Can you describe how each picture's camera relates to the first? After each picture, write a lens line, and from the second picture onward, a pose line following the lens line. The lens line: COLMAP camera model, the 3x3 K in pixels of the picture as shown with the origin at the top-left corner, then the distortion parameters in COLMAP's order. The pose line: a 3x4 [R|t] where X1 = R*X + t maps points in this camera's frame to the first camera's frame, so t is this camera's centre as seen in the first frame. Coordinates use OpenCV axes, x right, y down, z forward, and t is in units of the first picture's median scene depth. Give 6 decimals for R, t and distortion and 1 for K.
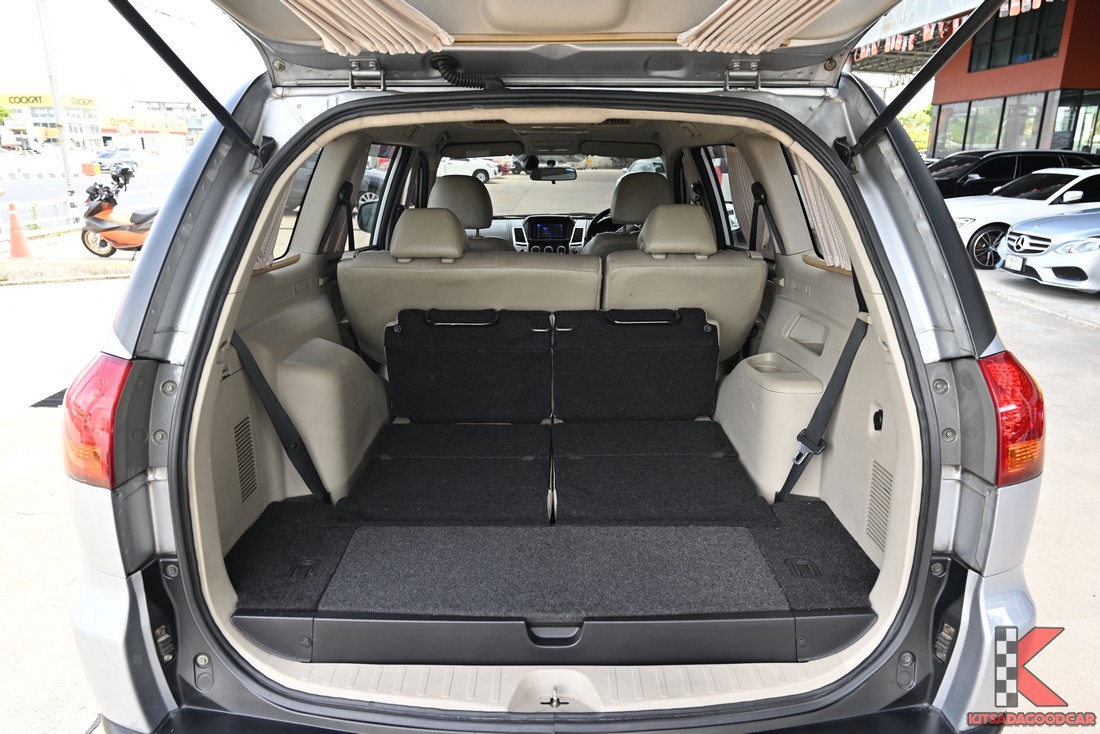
lens RADIAL K [[749.1, 0, 550.0], [0, 749.1, 367.0], [0, 0, 1]] dist [0.003598, 0.003325]
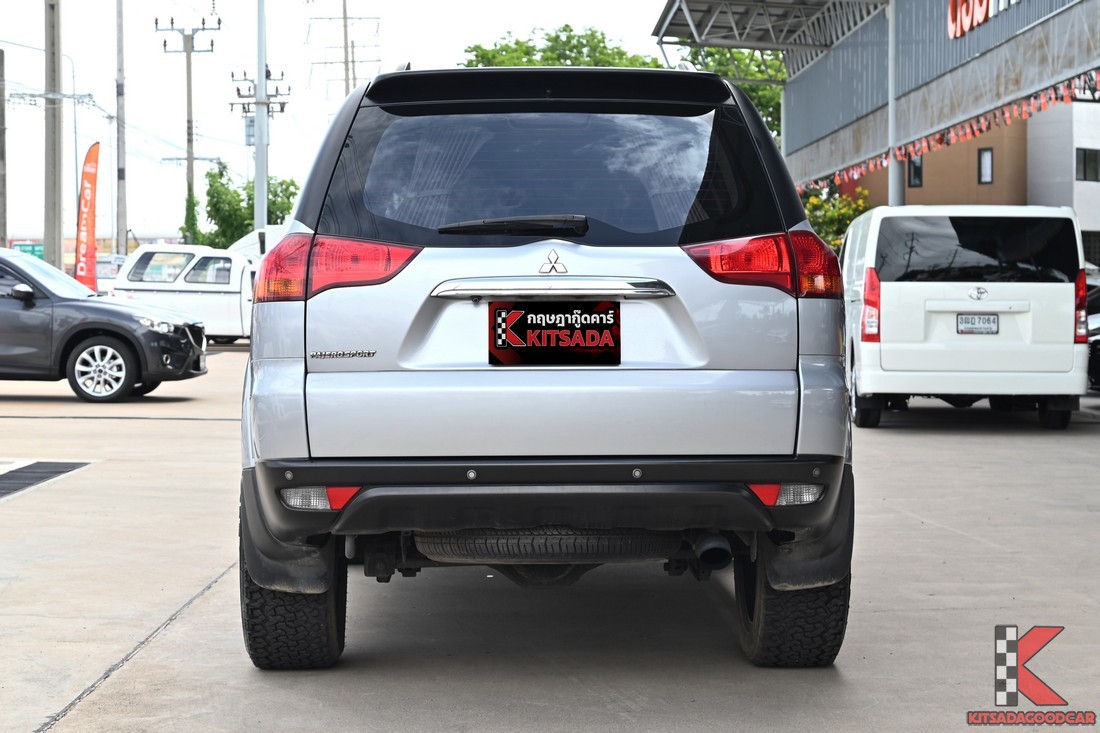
lens RADIAL K [[2215.9, 0, 550.0], [0, 2215.9, 366.5], [0, 0, 1]] dist [0.061834, 0.163876]
pose [[0.999750, -0.008941, 0.020508, -0.012934], [0.013712, 0.969201, -0.245889, 0.198536], [-0.017678, 0.246109, 0.969081, -0.502866]]
